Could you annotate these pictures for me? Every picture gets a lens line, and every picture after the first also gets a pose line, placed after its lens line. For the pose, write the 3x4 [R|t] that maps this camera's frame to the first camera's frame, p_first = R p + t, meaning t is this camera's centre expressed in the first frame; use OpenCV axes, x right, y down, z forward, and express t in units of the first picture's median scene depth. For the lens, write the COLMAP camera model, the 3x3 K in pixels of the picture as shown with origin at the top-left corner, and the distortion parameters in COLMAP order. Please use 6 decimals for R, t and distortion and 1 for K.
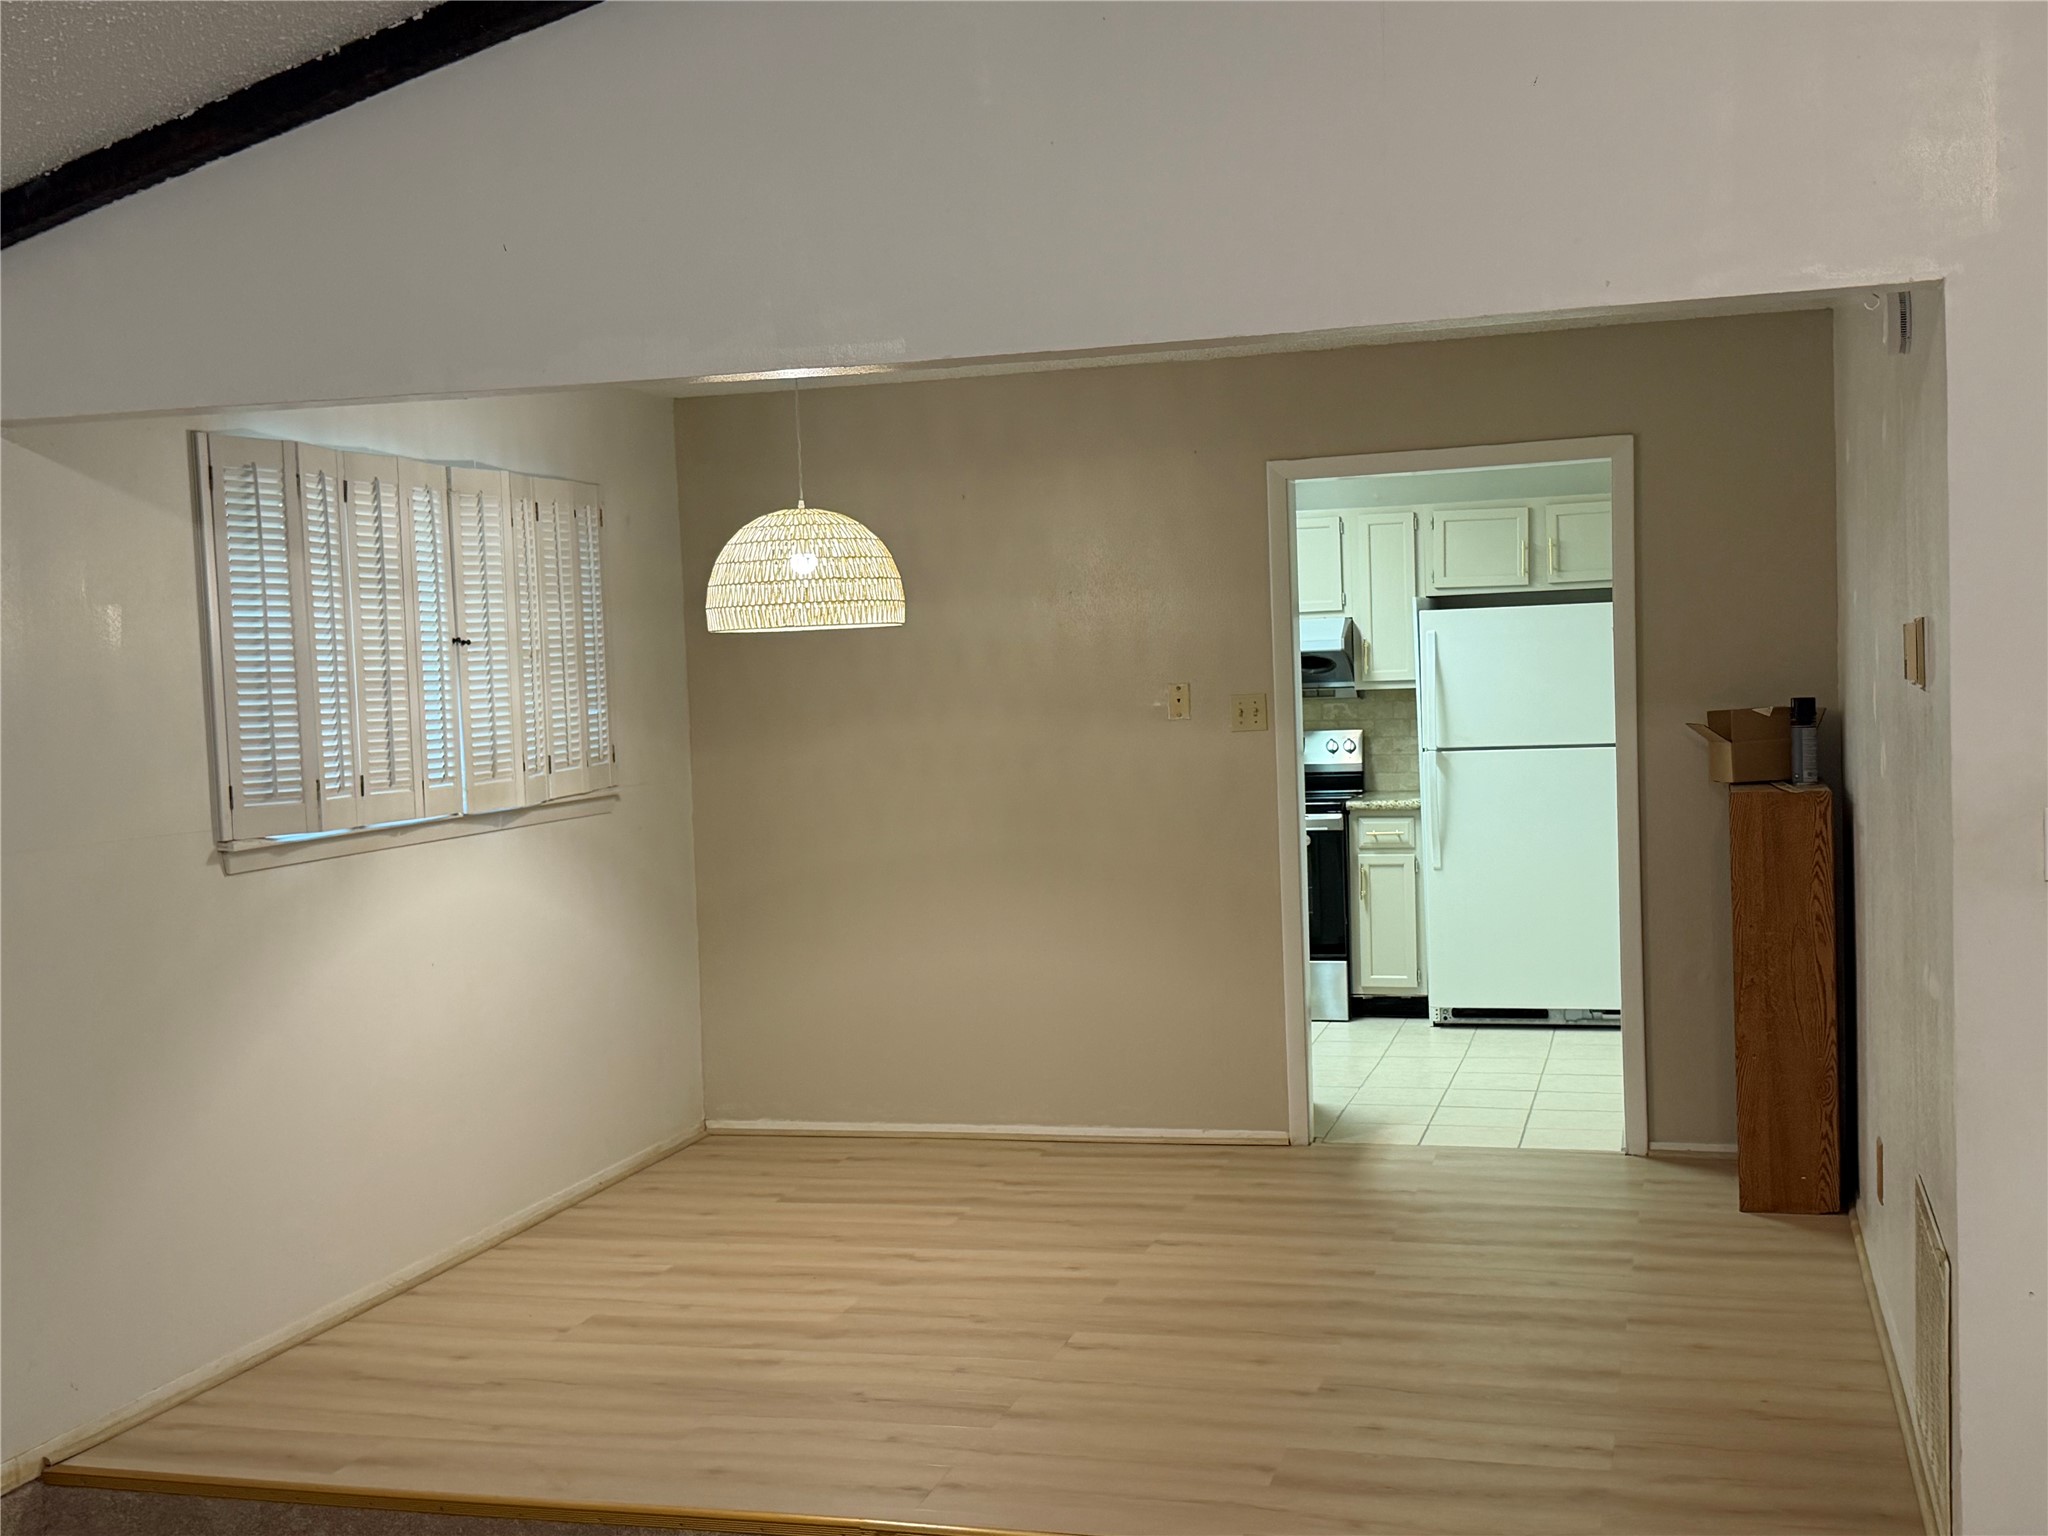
lens RADIAL K [[2281.0, 0, 1041.1], [0, 2281.0, 817.2], [0, 0, 1]] dist [0.125083, 0.000000]
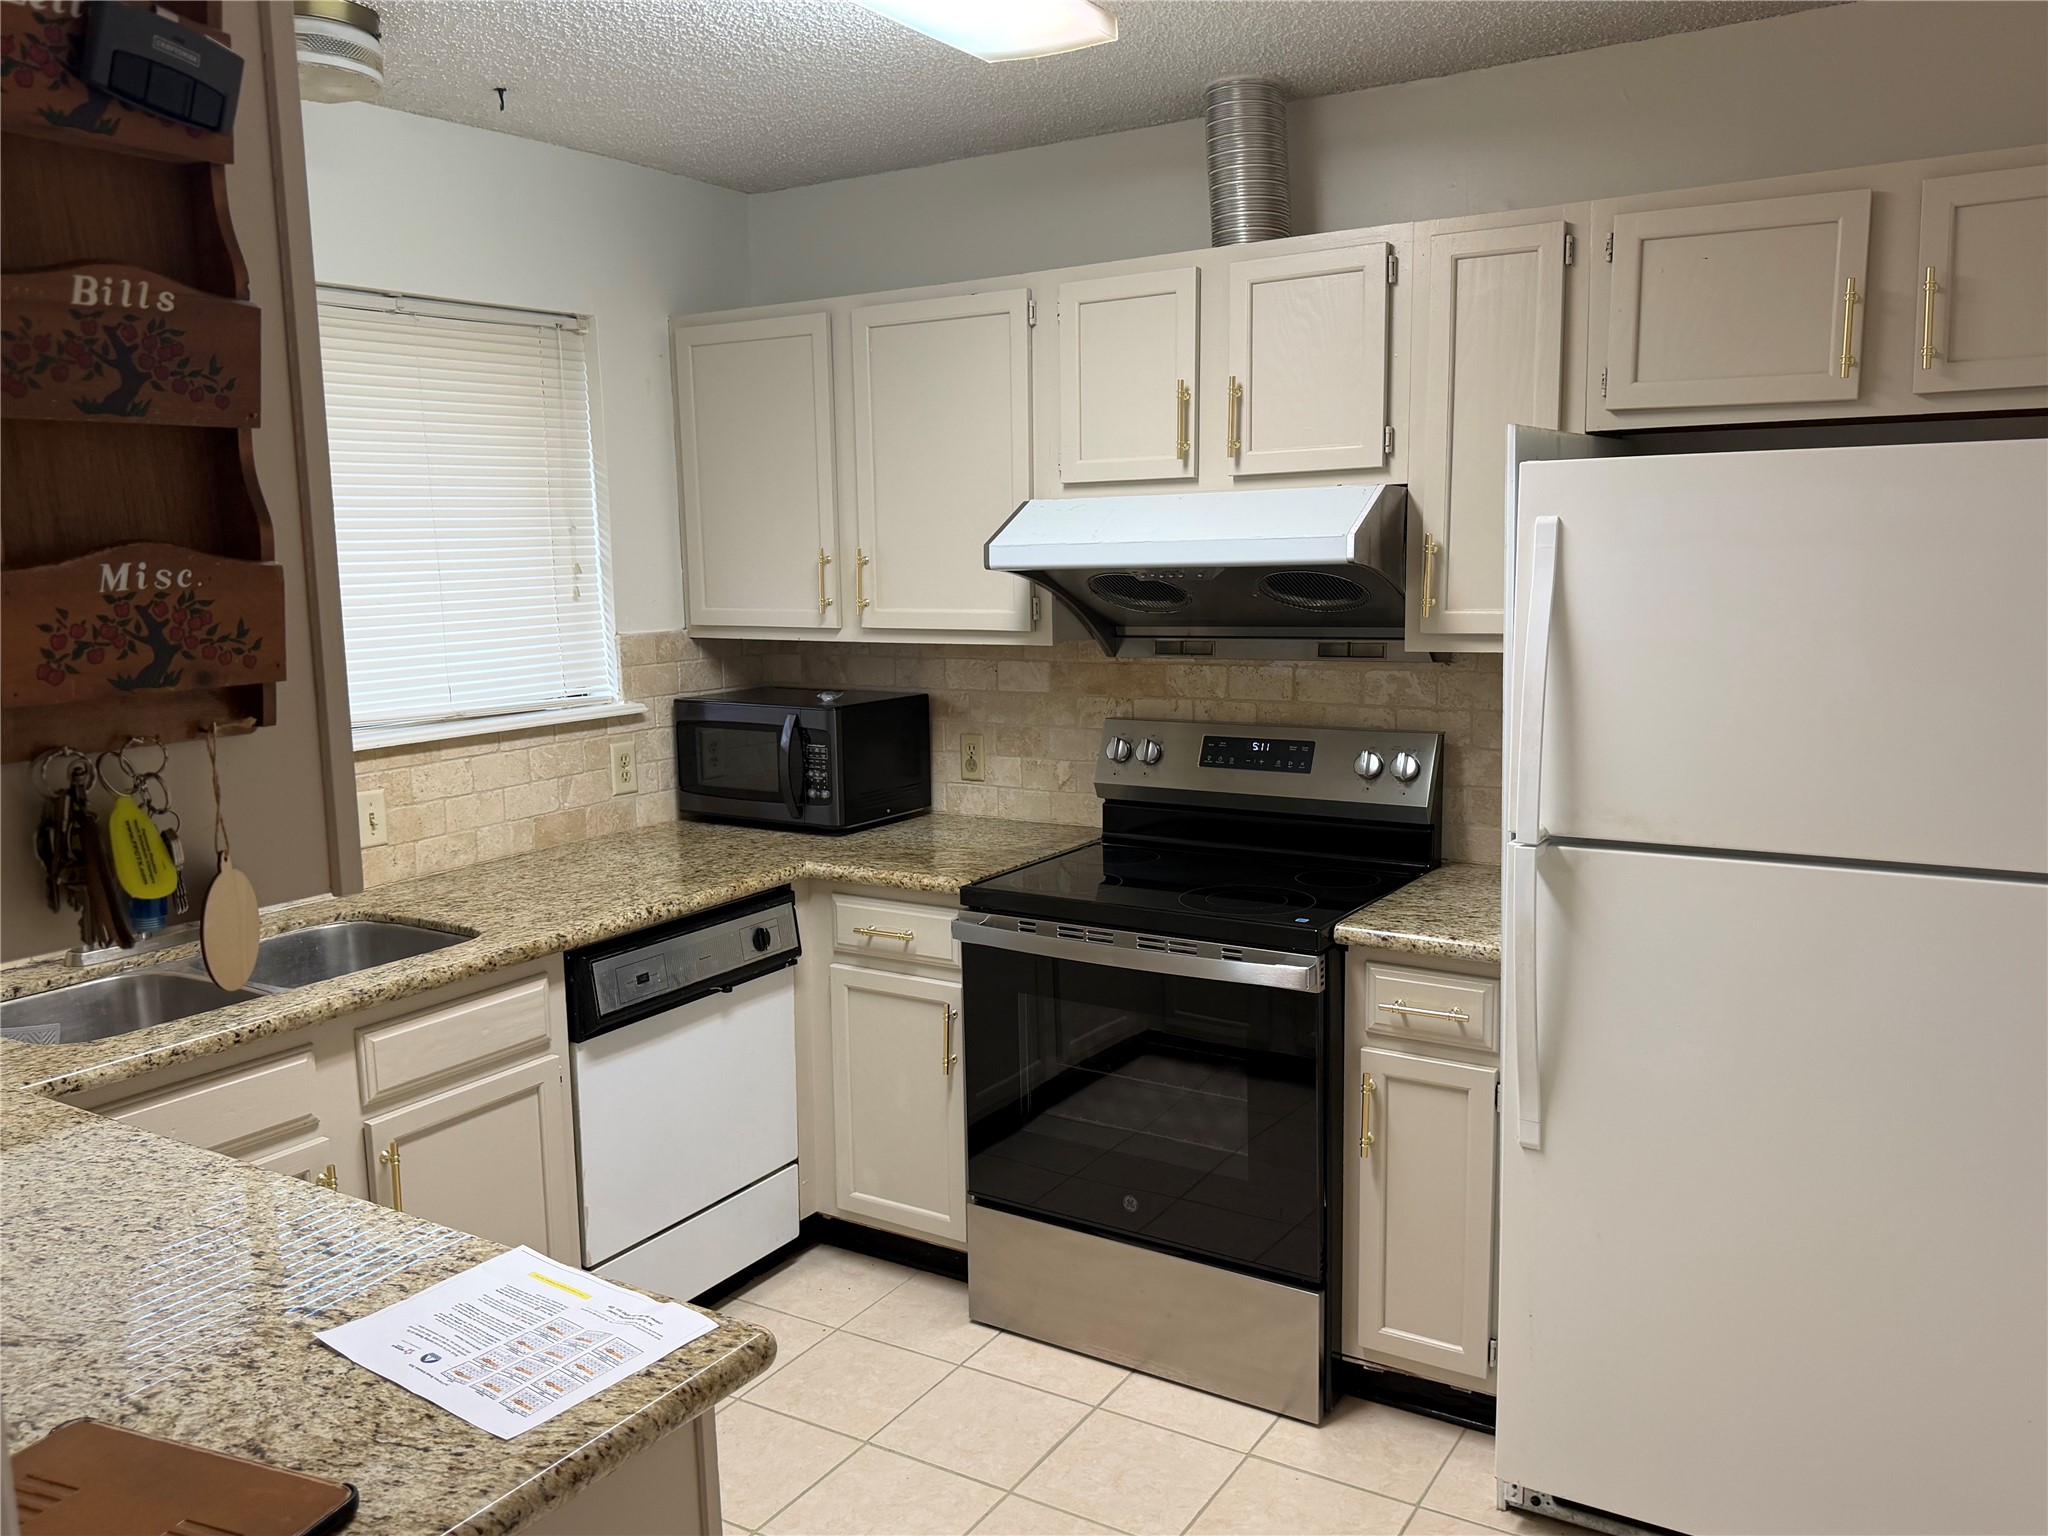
lens RADIAL K [[1600.8, 0, 1059.7], [0, 1600.8, 767.6], [0, 0, 1]] dist [0.049685, -0.006764]
pose [[0.966267, 0.056594, -0.251248, 0.248317], [-0.034906, 0.995334, 0.089958, -0.095254], [0.255167, -0.078153, 0.963733, 1.119353]]
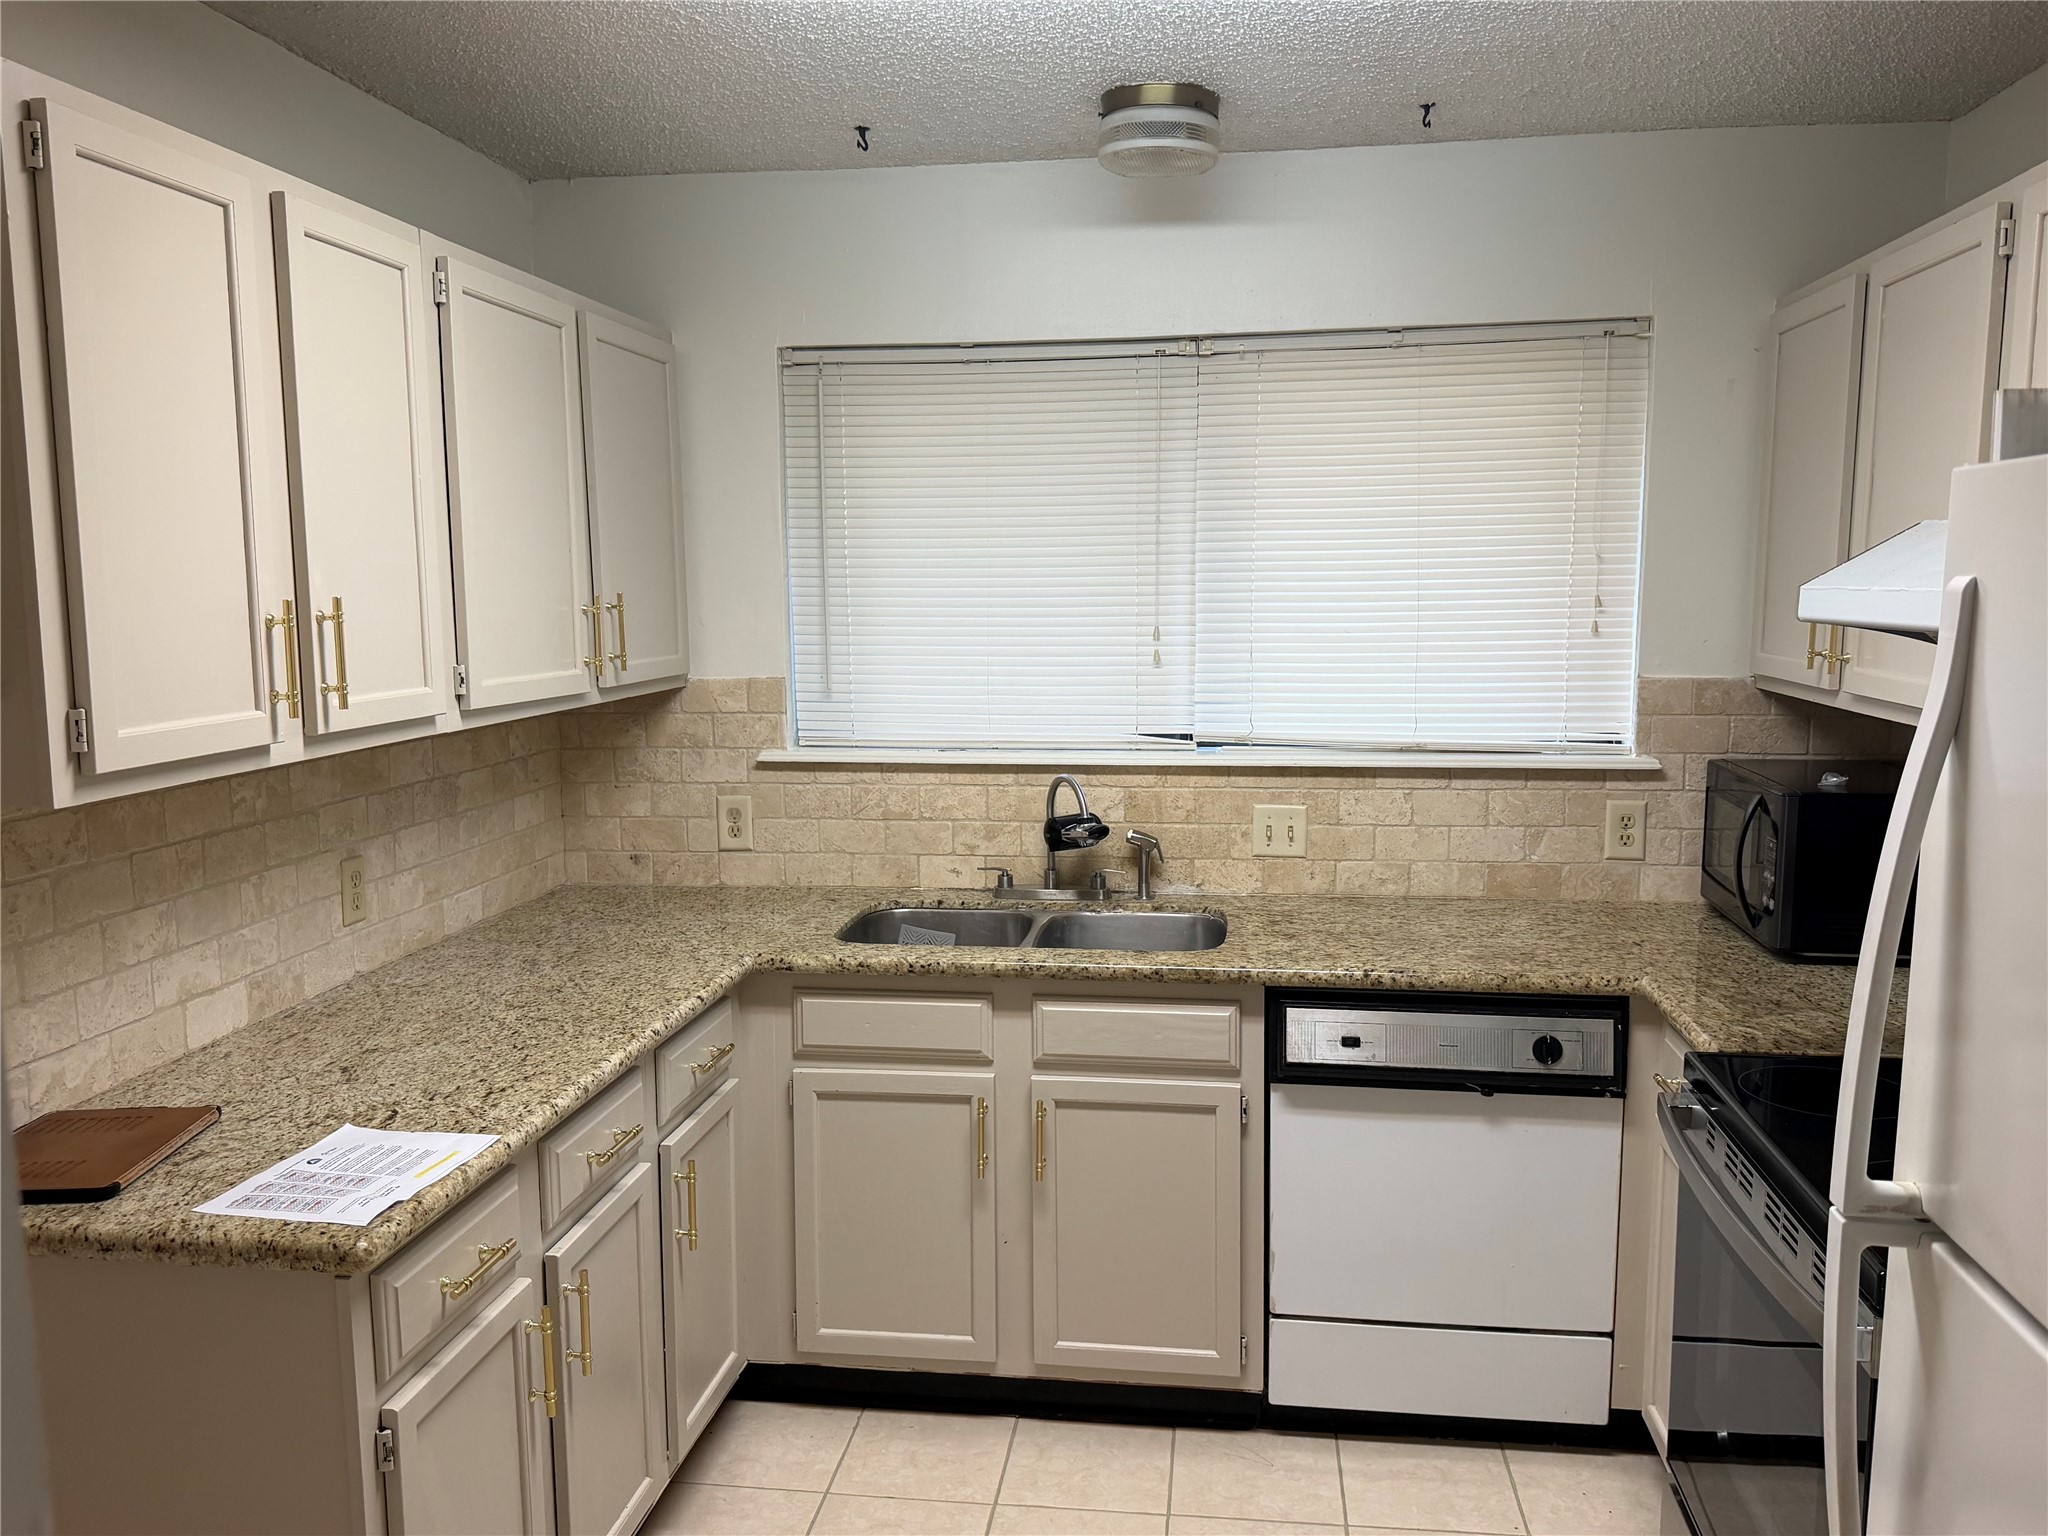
lens RADIAL K [[1600.8, 0, 1004.0], [0, 1600.8, 768.3], [0, 0, 1]] dist [0.049685, -0.006764]
pose [[0.138817, 0.159090, -0.977456, 0.484964], [-0.058869, 0.986592, 0.152217, -0.133337], [0.988567, 0.036411, 0.146321, 1.464651]]
